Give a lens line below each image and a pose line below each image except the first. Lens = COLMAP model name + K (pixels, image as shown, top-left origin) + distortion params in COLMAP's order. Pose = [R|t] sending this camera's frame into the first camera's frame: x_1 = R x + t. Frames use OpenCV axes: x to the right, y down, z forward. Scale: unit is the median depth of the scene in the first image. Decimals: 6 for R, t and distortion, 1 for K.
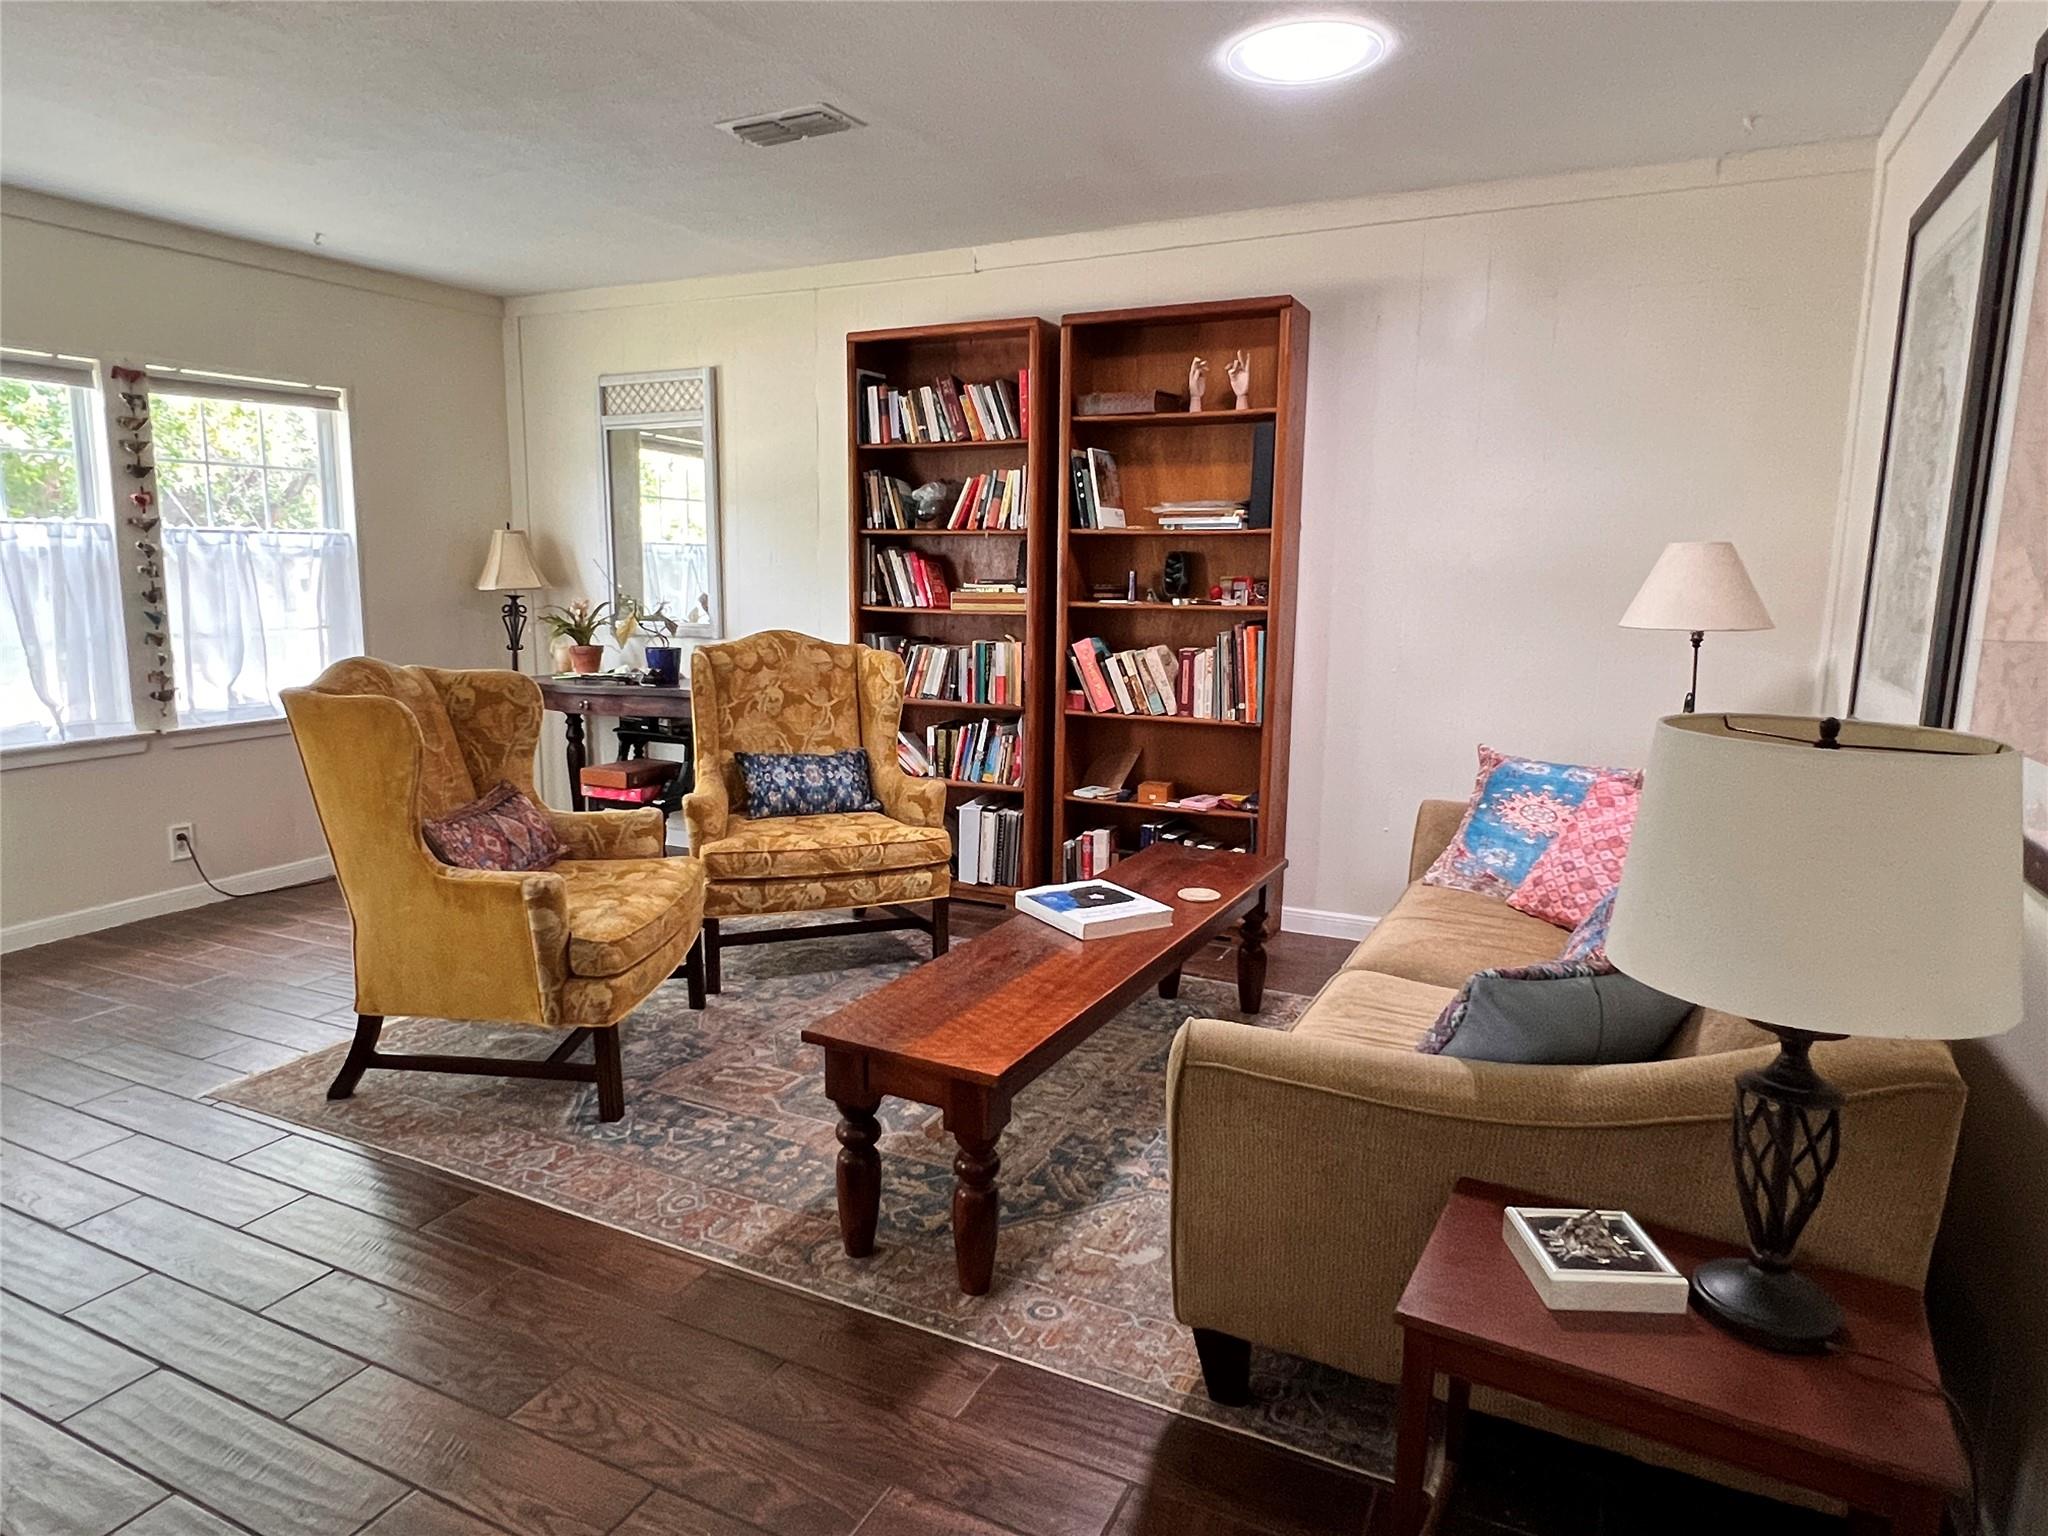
lens RADIAL K [[1222.0, 0, 1007.5], [0, 1222.0, 776.3], [0, 0, 1]] dist [0.001372, 0.000124]
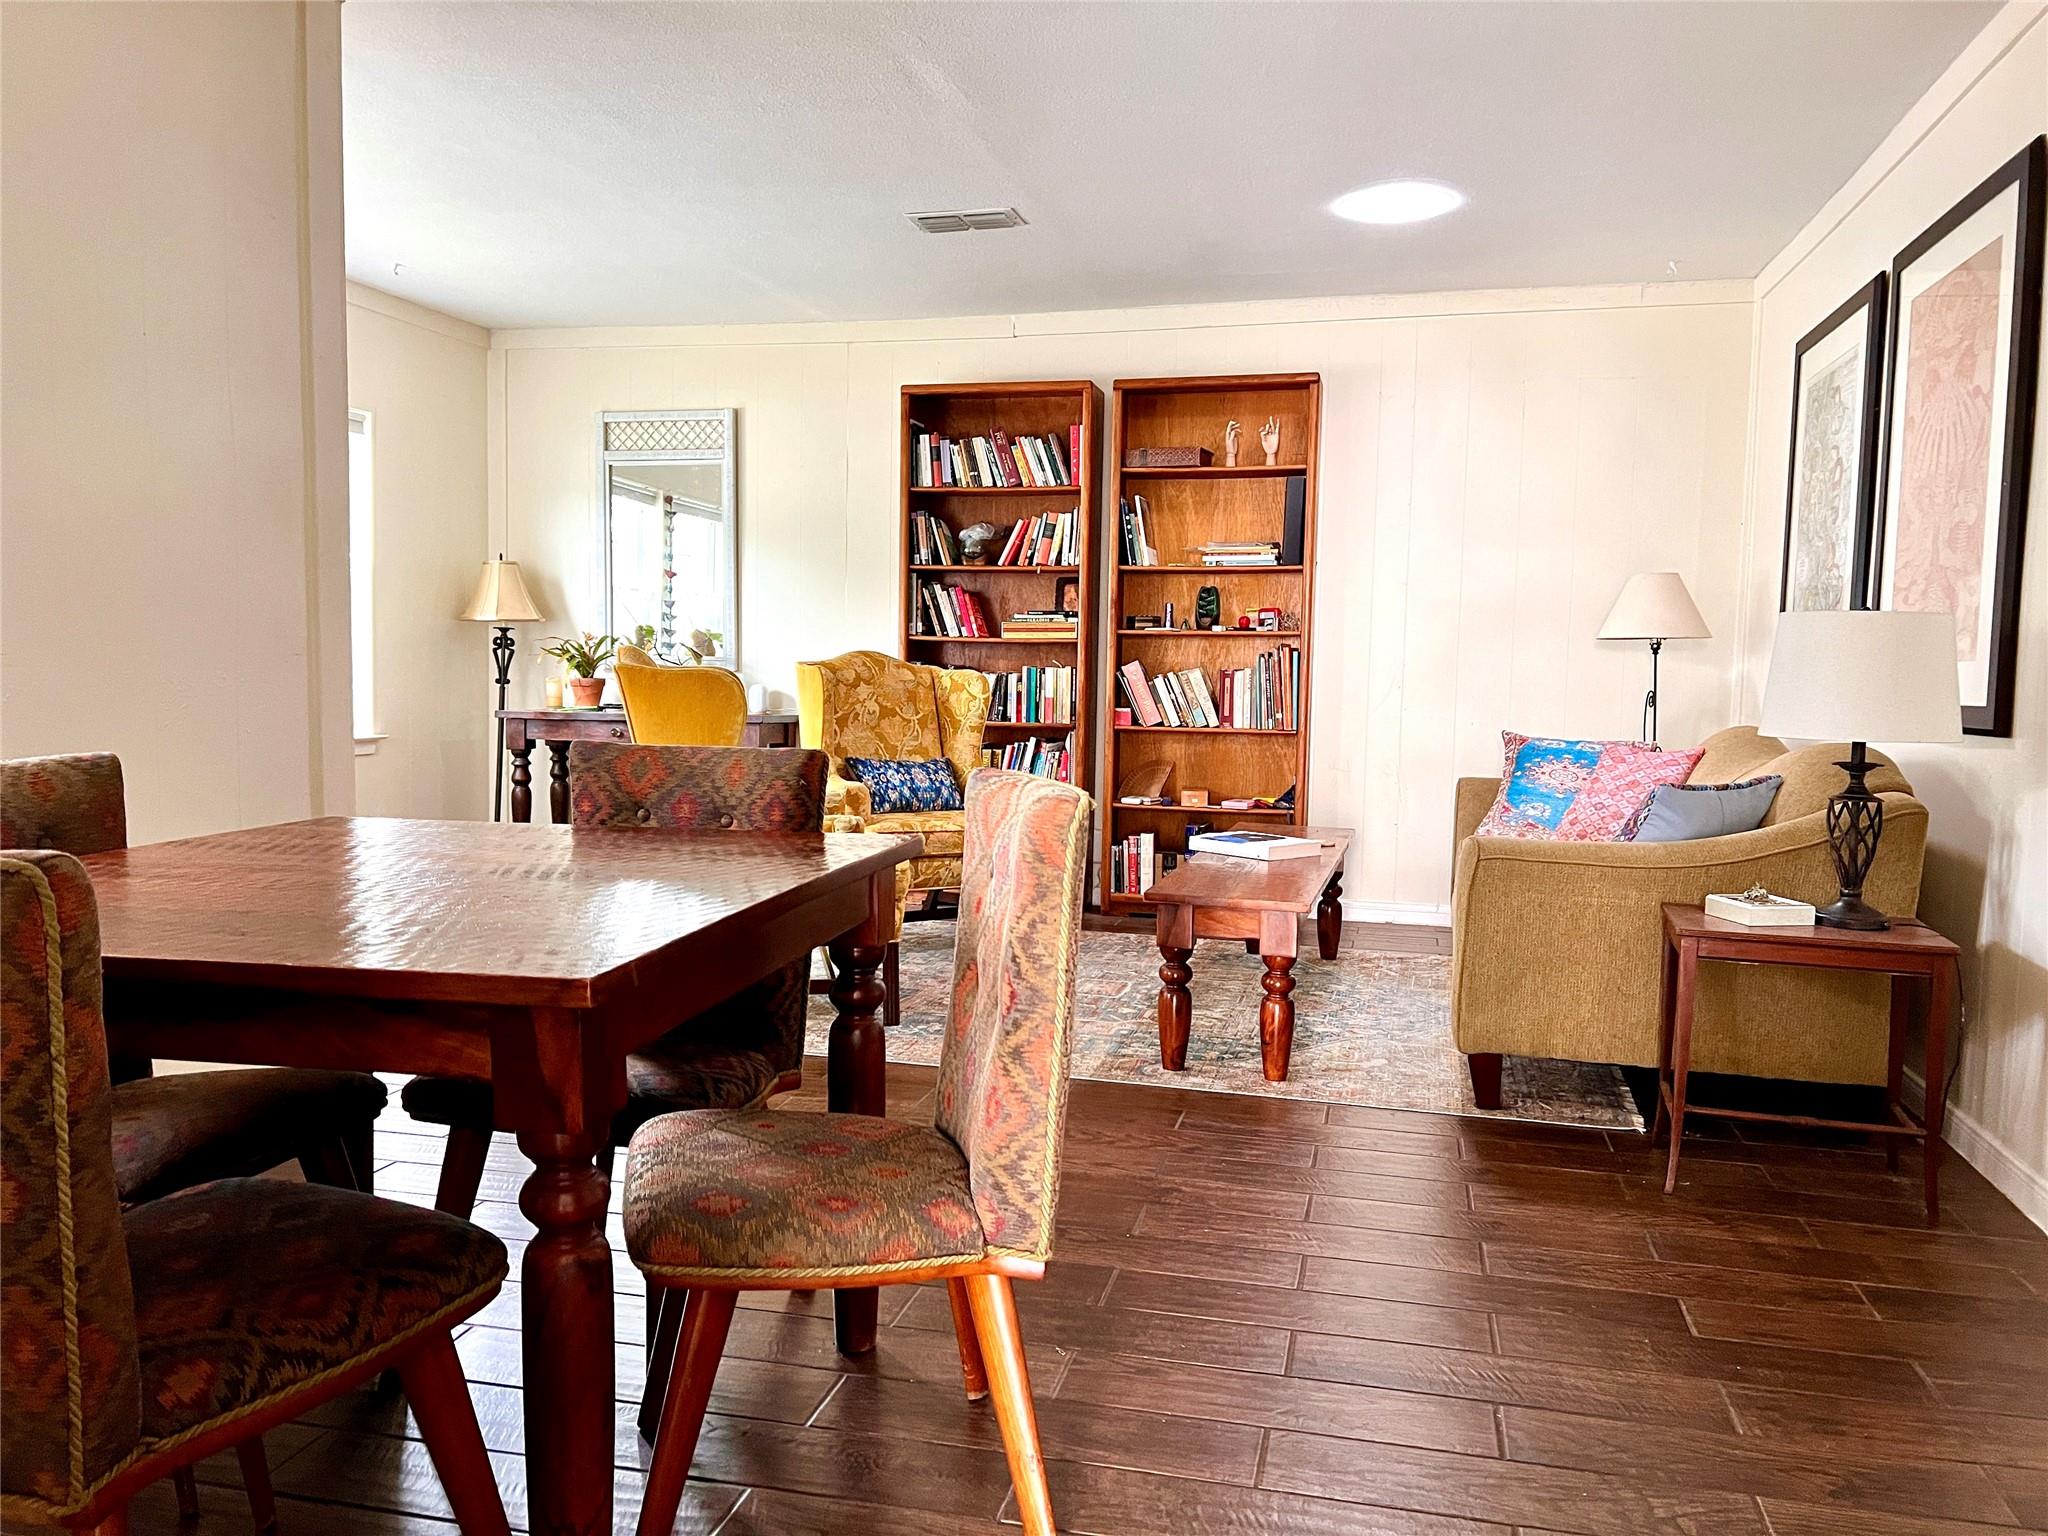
lens RADIAL K [[1465.0, 0, 1024.0], [0, 1465.0, 768.0], [0, 0, 1]] dist [0.123305, -0.175248]
pose [[0.978079, -0.008002, 0.208080, -0.312481], [0.027622, 0.995417, -0.091556, 0.104866], [-0.206393, 0.095297, 0.973817, -0.285326]]
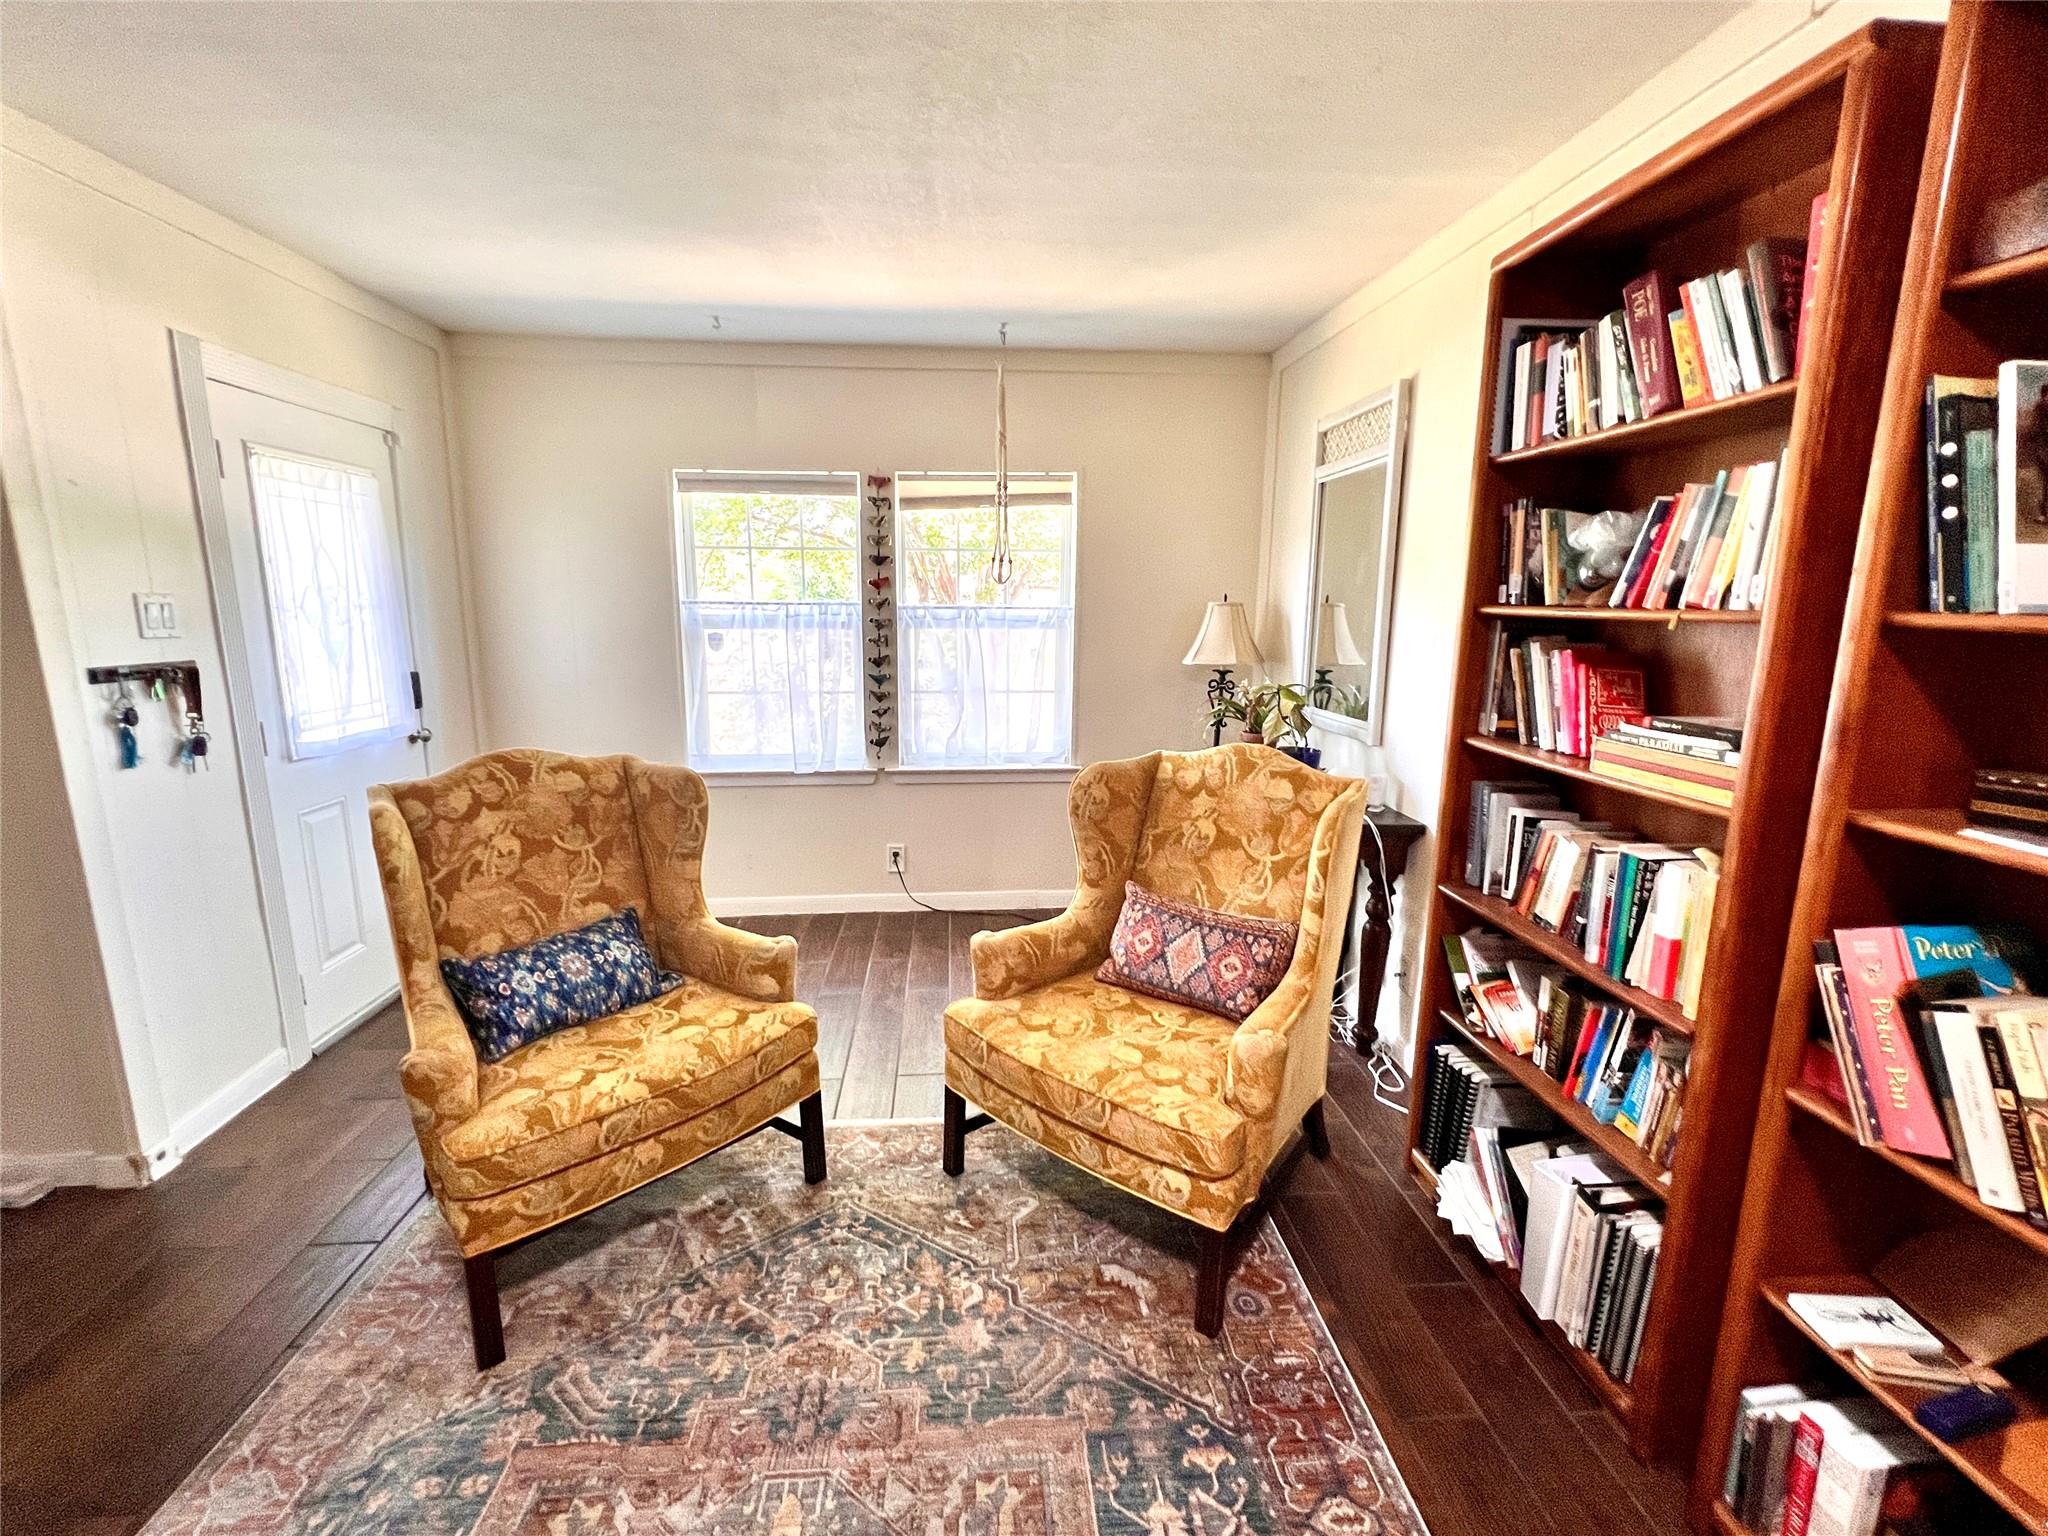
lens RADIAL K [[887.9, 0, 1024.0], [0, 887.9, 768.0], [0, 0, 1]] dist [0.000172, -0.000073]
pose [[0.519261, 0.154252, -0.840580, 0.139848], [-0.152149, 0.984549, 0.086682, -0.139167], [0.840963, 0.082883, 0.534707, 0.642273]]
